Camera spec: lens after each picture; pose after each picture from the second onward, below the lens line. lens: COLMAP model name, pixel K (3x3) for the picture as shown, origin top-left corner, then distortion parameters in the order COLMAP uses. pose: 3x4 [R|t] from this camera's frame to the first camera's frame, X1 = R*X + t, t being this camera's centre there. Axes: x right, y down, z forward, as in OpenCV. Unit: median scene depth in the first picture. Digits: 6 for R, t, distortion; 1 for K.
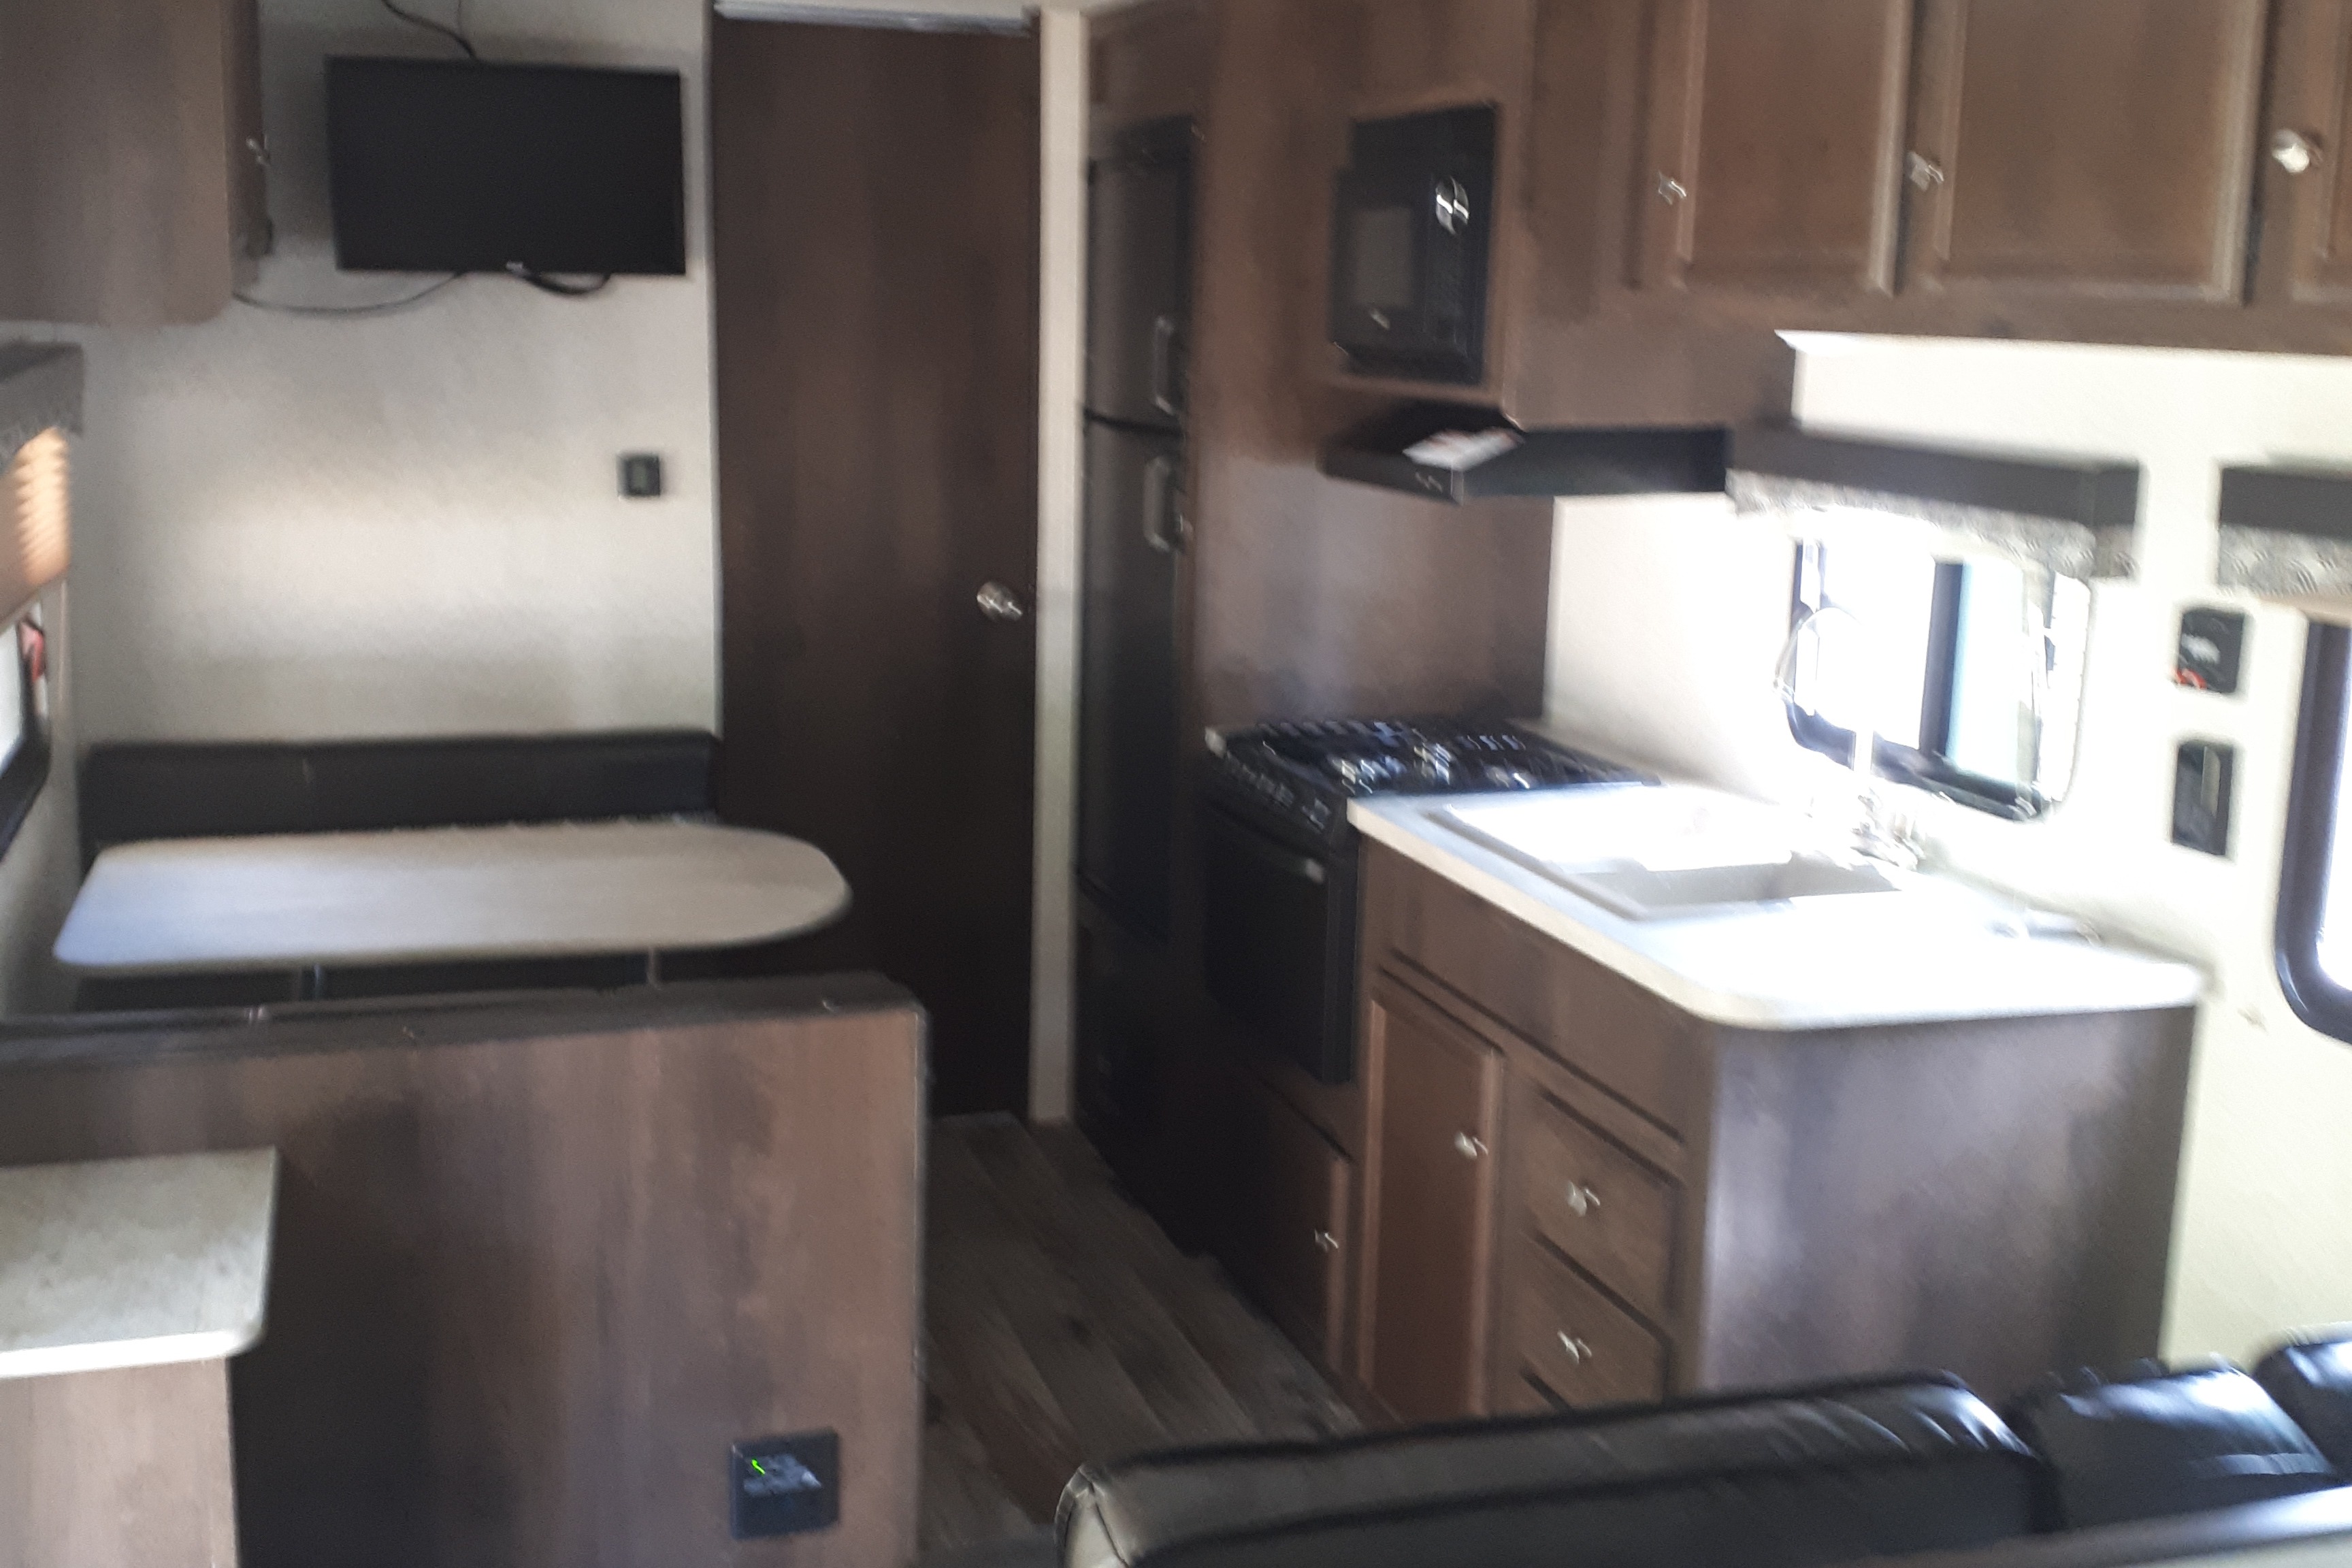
lens RADIAL K [[2712.6, 0, 1229.2], [0, 2712.6, 784.2], [0, 0, 1]] dist [0.413853, -1.391166]
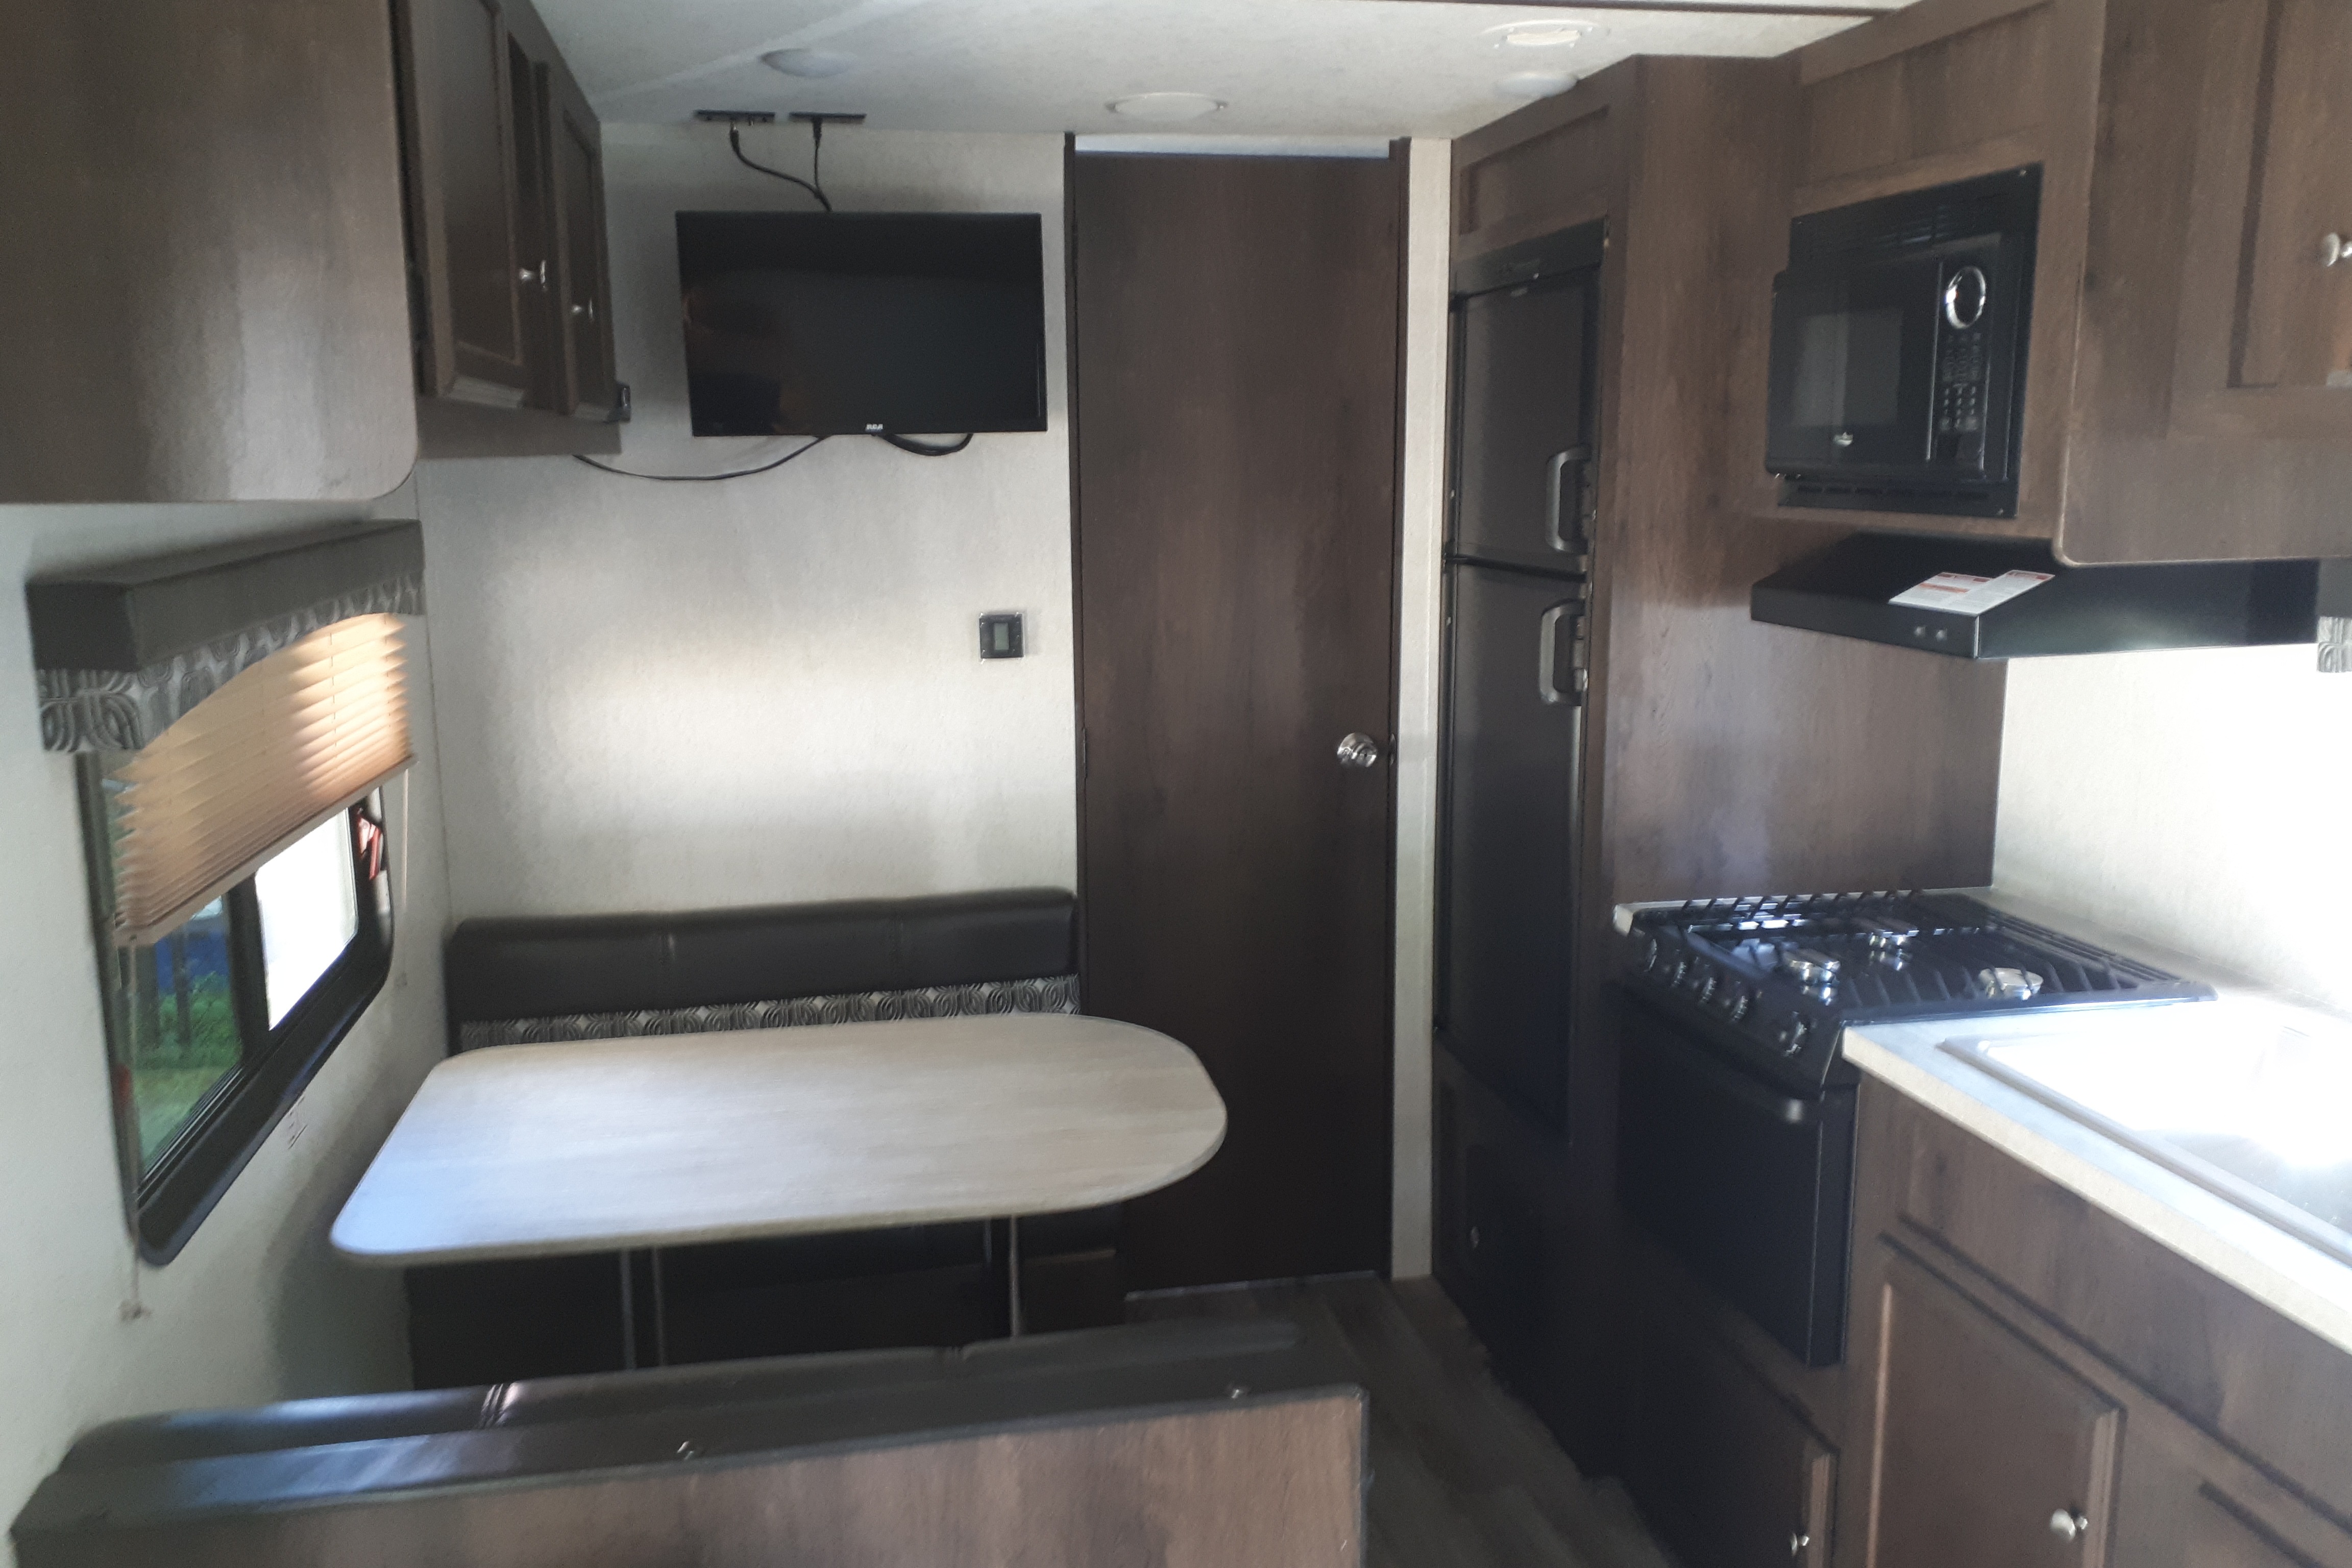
lens RADIAL K [[1893.6, 0, 1176.0], [0, 1893.6, 784.0], [0, 0, 1]] dist [0.131331, -0.227988]
pose [[0.992130, -0.009465, -0.124851, -0.071842], [0.009021, 0.999951, -0.004122, -0.059006], [0.124884, 0.002963, 0.992167, 0.361692]]
